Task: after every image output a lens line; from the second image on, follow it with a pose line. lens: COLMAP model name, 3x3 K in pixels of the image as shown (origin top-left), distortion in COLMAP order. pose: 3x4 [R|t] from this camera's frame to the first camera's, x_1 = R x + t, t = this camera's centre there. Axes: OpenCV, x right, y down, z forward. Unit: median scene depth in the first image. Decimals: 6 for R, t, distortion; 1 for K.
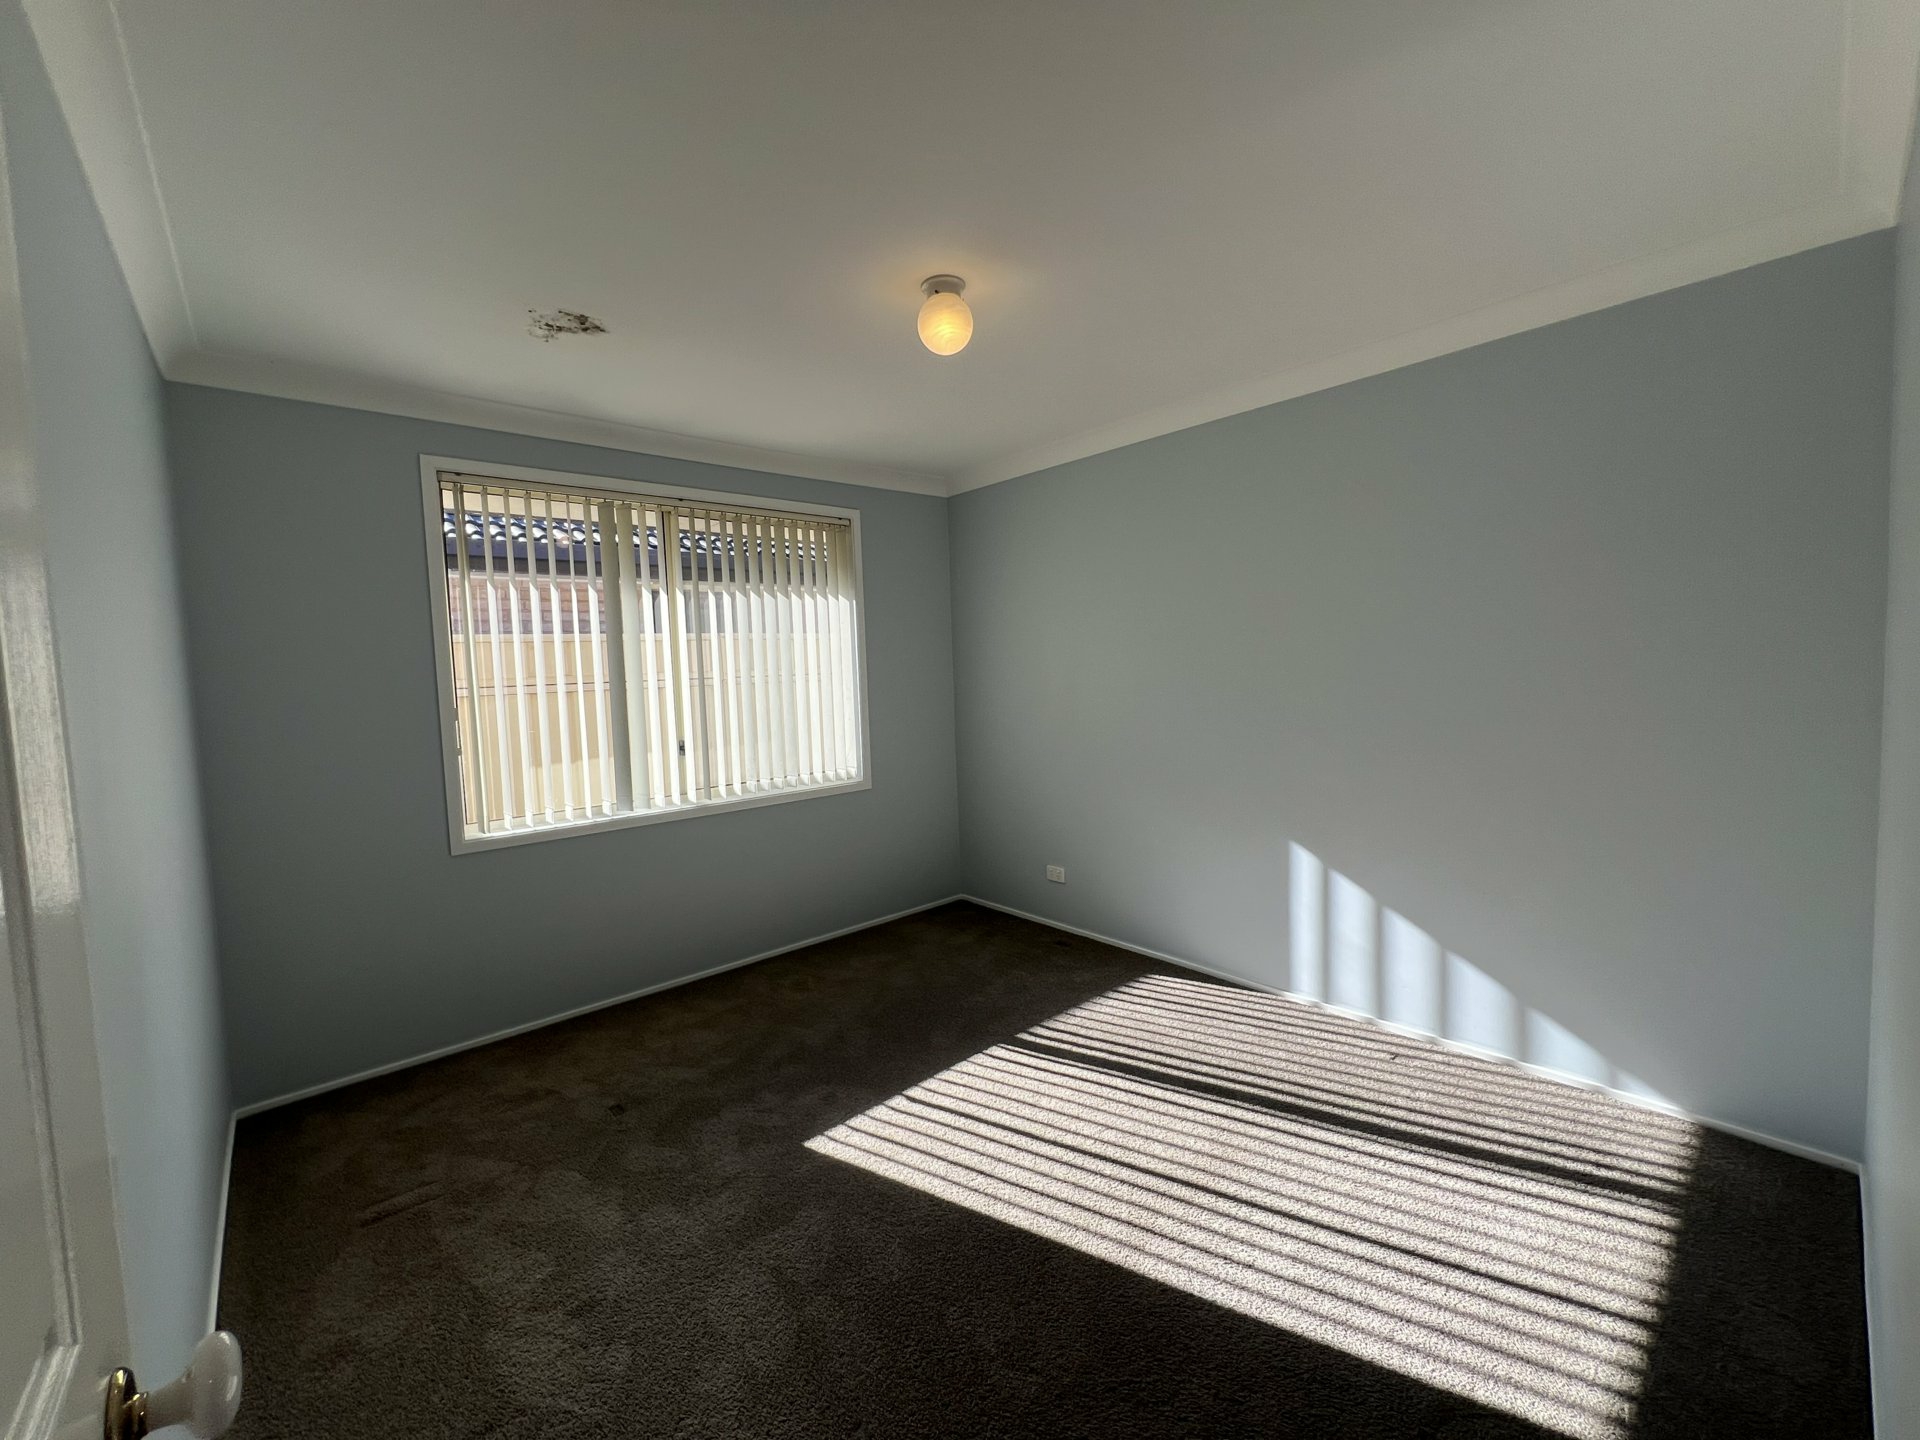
lens RADIAL K [[774.4, 0, 1001.9], [0, 774.4, 715.2], [0, 0, 1]] dist [-0.000296, -0.000079]
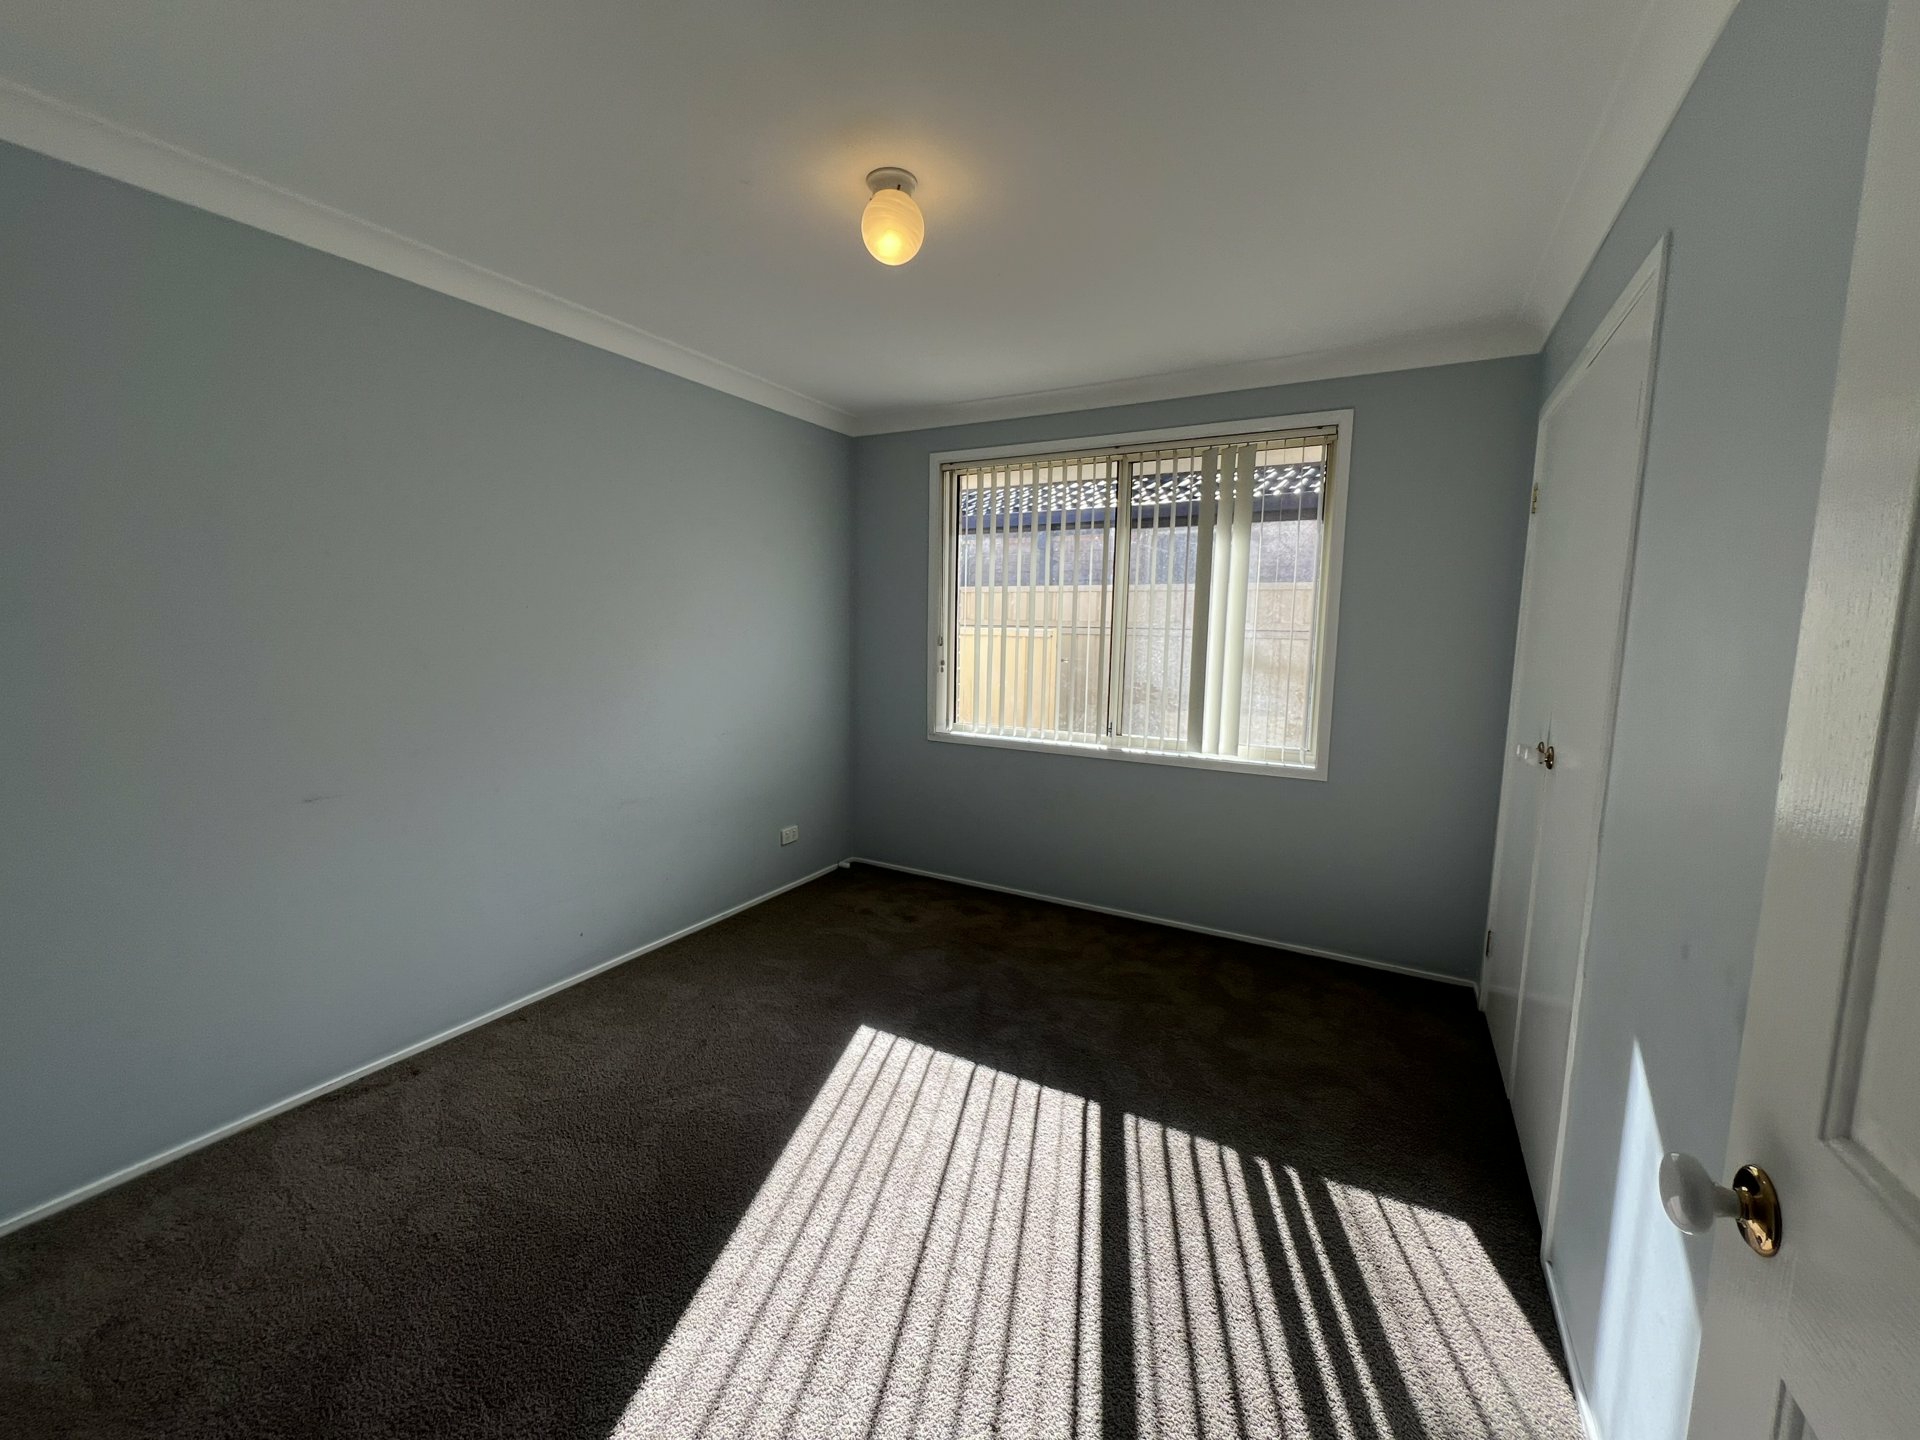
lens RADIAL K [[771.2, 0, 951.4], [0, 771.2, 714.9], [0, 0, 1]] dist [0.001965, -0.000100]
pose [[0.299399, 0.155239, -0.941414, 0.552630], [-0.088998, 0.986917, 0.134438, -0.051450], [0.949968, 0.043533, 0.309298, 0.524191]]
